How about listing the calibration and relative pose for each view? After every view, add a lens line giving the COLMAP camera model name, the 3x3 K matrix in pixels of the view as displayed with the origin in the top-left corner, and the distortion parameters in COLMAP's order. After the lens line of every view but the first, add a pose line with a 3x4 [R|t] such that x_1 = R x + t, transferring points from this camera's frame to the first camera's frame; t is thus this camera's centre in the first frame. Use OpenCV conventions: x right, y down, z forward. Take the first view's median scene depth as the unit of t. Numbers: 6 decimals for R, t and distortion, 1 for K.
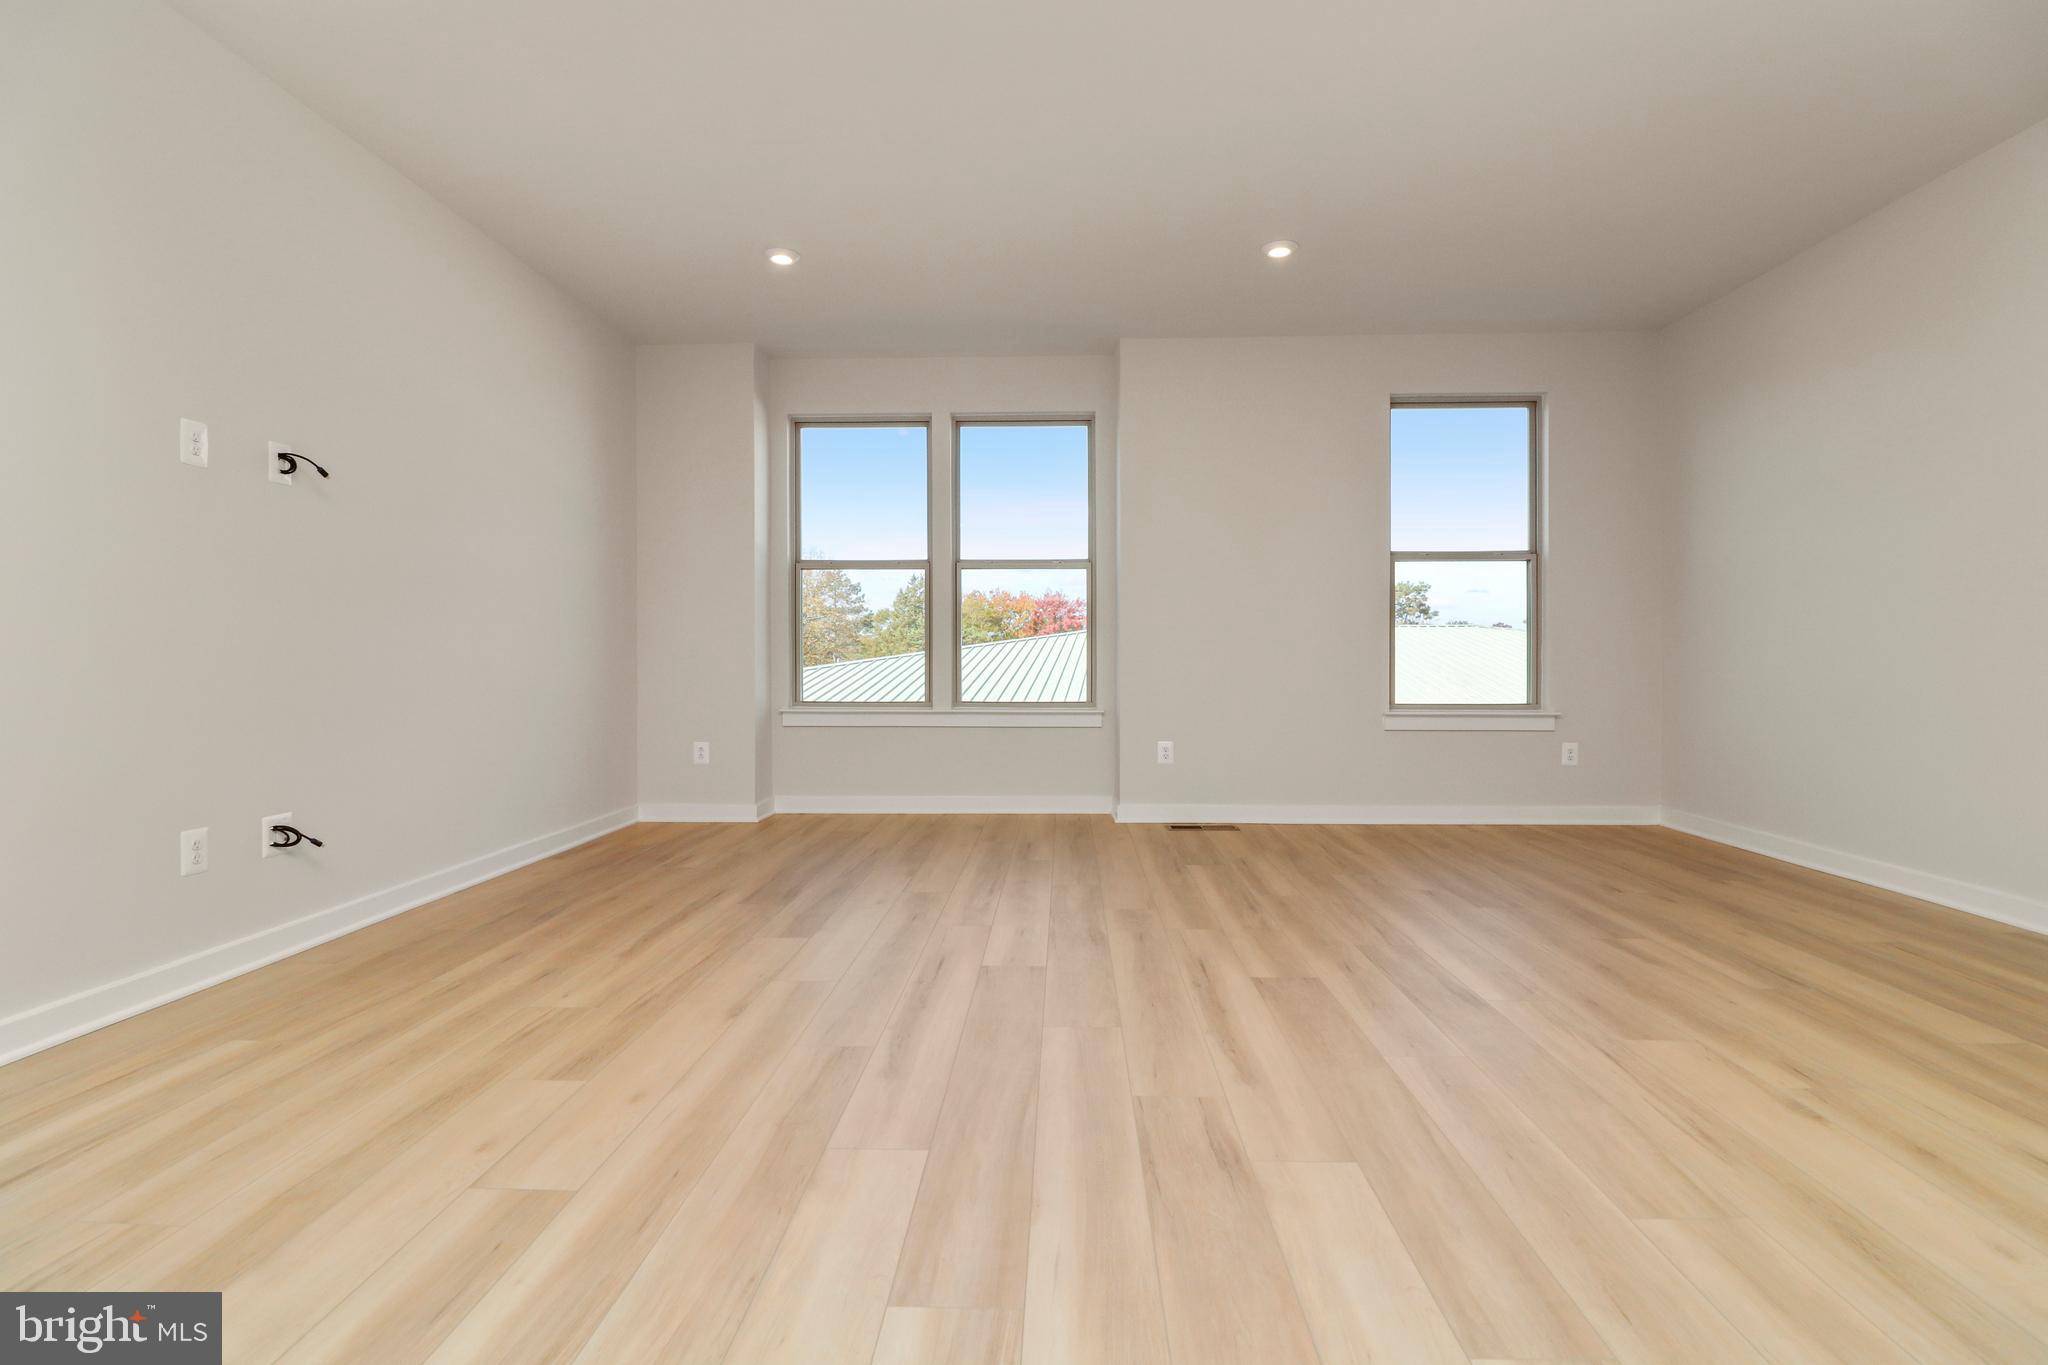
lens RADIAL K [[944.5, 0, 1033.6], [0, 944.5, 658.5], [0, 0, 1]] dist [-0.015437, -0.000225]
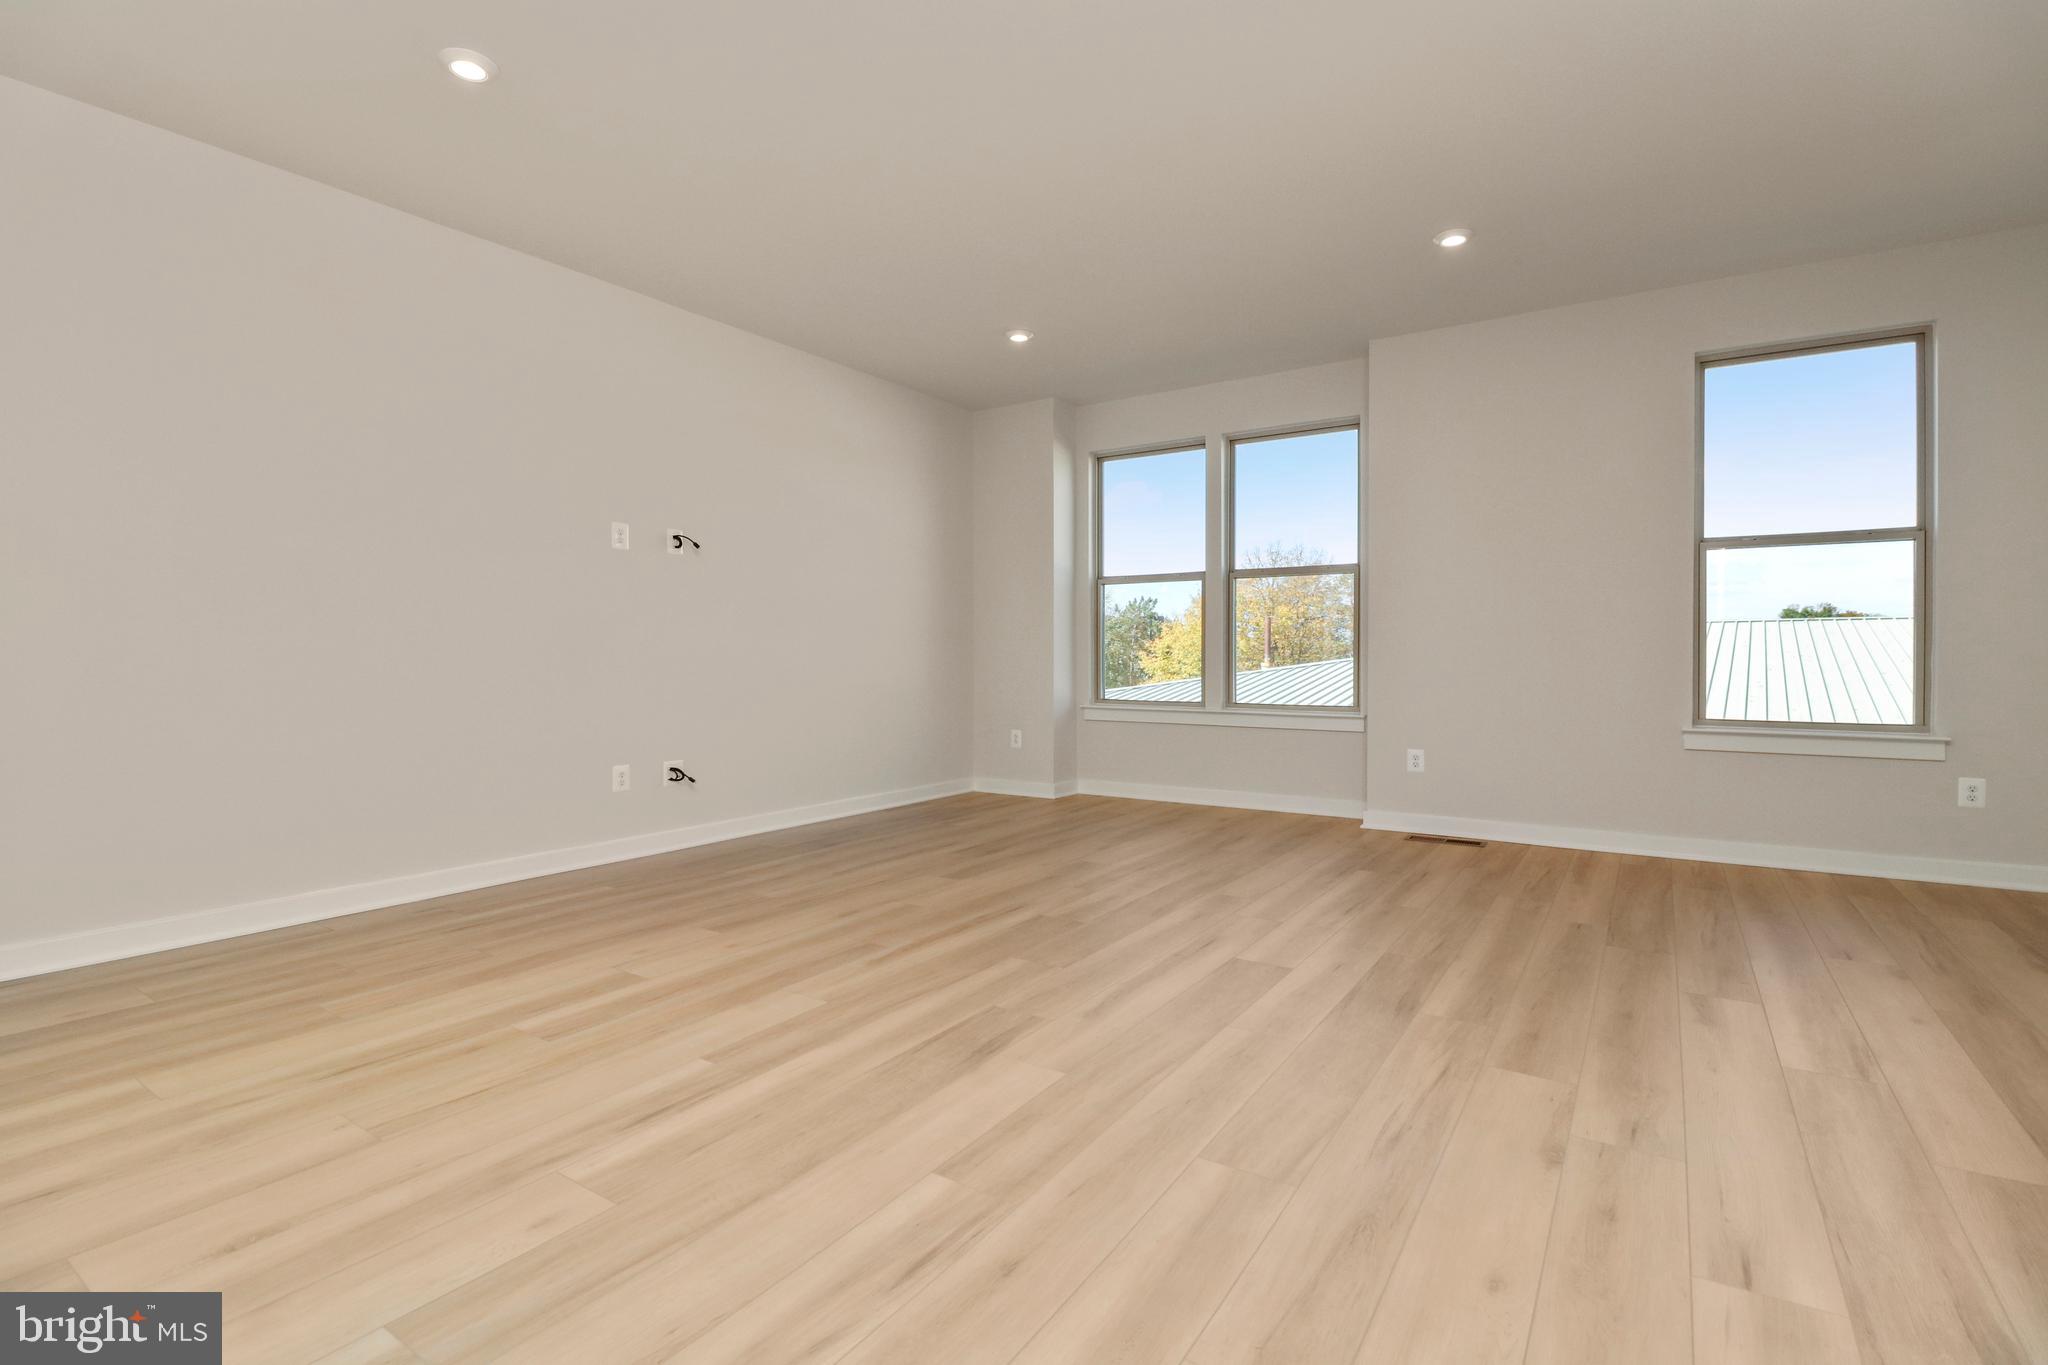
lens RADIAL K [[944.5, 0, 1033.6], [0, 944.5, 658.5], [0, 0, 1]] dist [-0.015437, -0.000225]
pose [[0.852477, 0.002363, -0.522759, 0.315474], [-0.001216, 0.999996, 0.002537, -0.007484], [0.522763, -0.001527, 0.852477, -0.031864]]
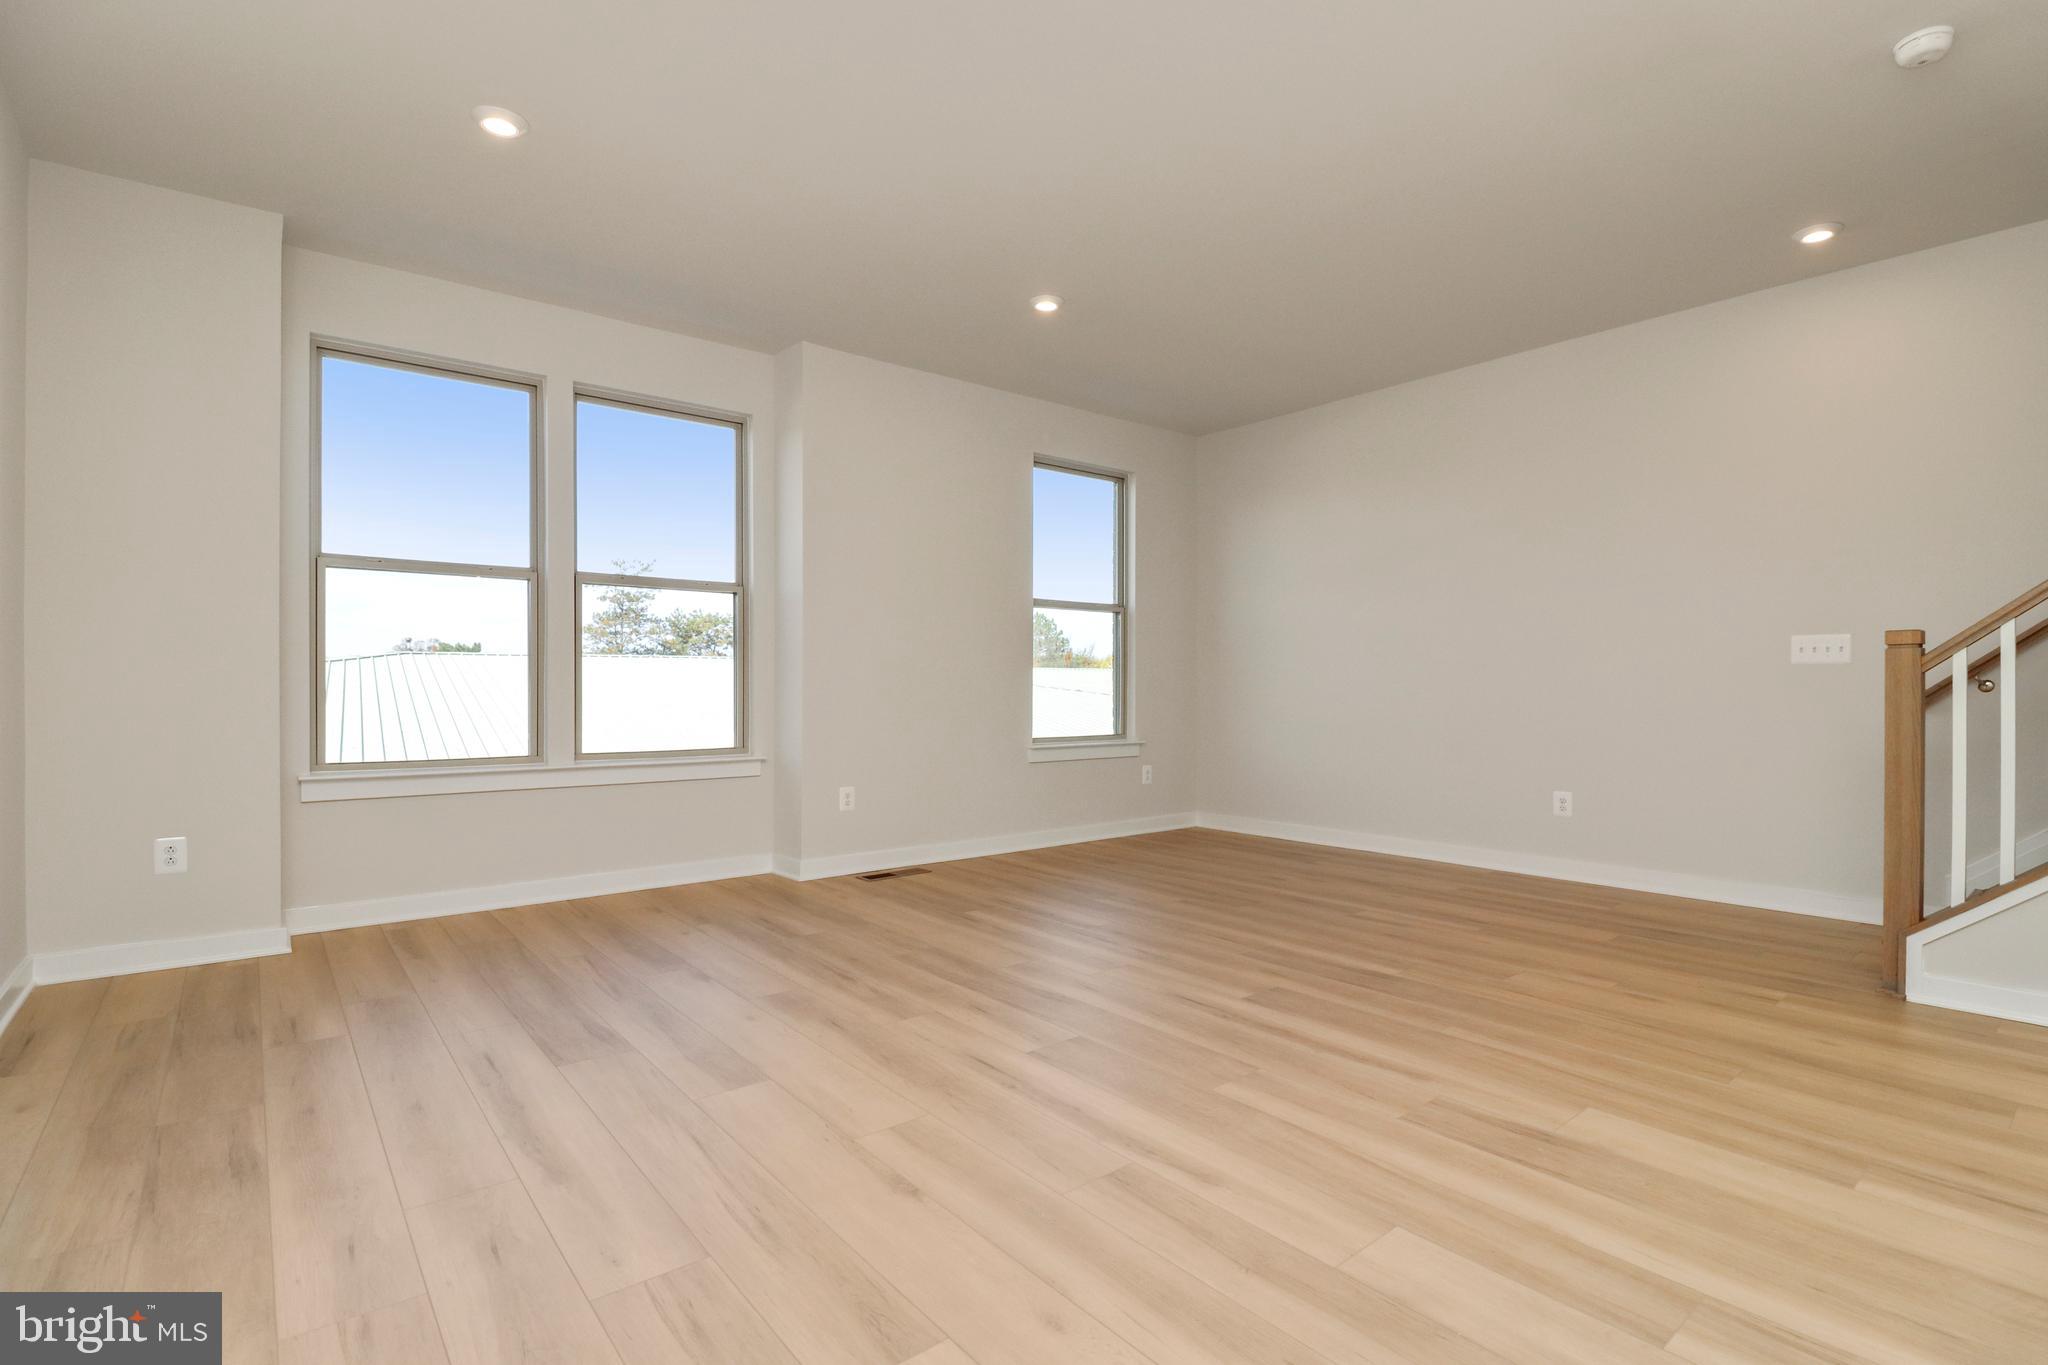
lens RADIAL K [[955.4, 0, 1032.6], [0, 955.4, 695.0], [0, 0, 1]] dist [0.000796, -0.013097]
pose [[0.751331, -0.003980, 0.659913, -0.348243], [-0.000396, 0.999979, 0.006482, -0.009051], [-0.659925, -0.005131, 0.751314, 0.174043]]
